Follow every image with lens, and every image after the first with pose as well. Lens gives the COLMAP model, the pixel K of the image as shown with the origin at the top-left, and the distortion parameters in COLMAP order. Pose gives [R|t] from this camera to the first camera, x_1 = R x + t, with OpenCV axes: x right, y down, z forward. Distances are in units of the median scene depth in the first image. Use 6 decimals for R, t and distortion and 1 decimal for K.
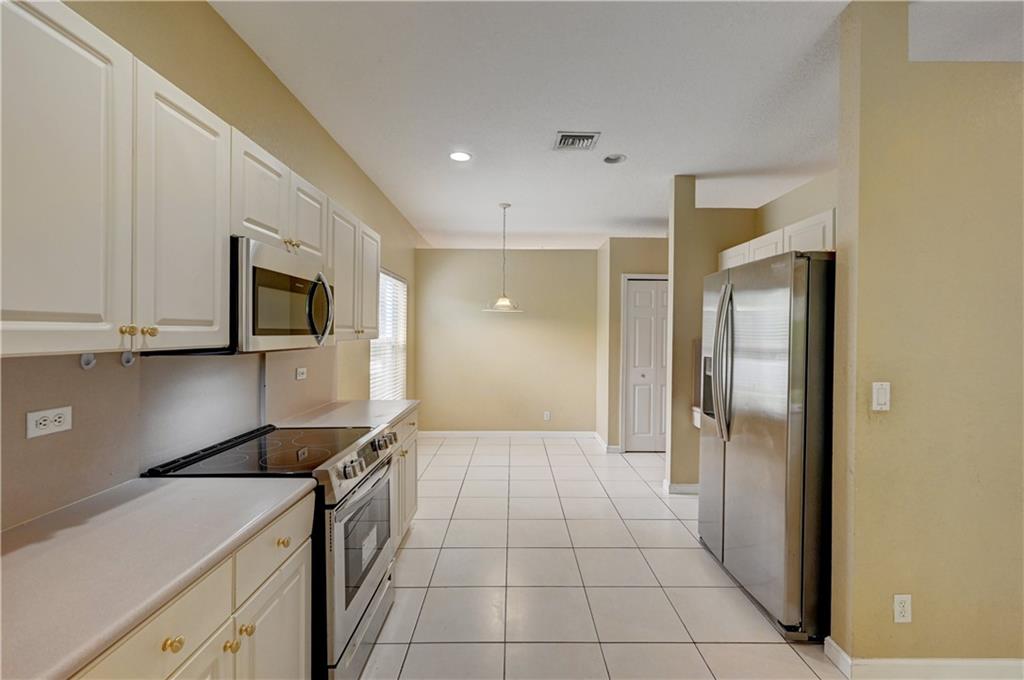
lens RADIAL K [[435.0, 0, 515.7], [0, 435.0, 335.5], [0, 0, 1]] dist [0.002366, 0.000368]
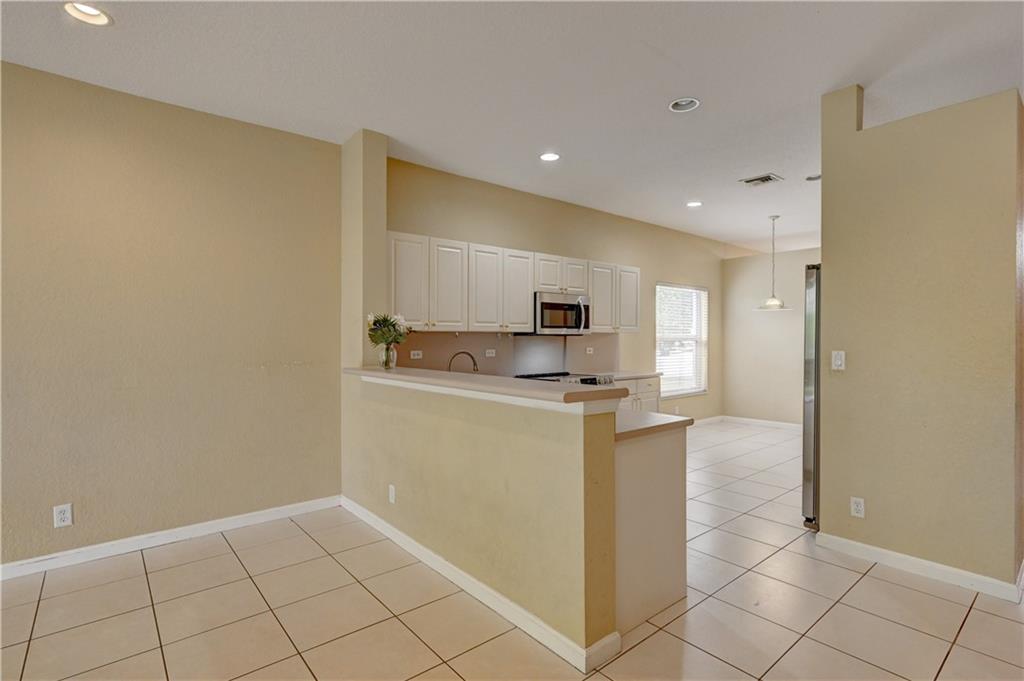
lens RADIAL K [[493.4, 0, 512.0], [0, 493.4, 340.5], [0, 0, 1]] dist [-0.000056, 0.000033]
pose [[0.631831, -0.002828, -0.775101, 1.440108], [0.000086, 0.999994, -0.003578, 0.077586], [0.775106, 0.002194, 0.631827, -0.930276]]
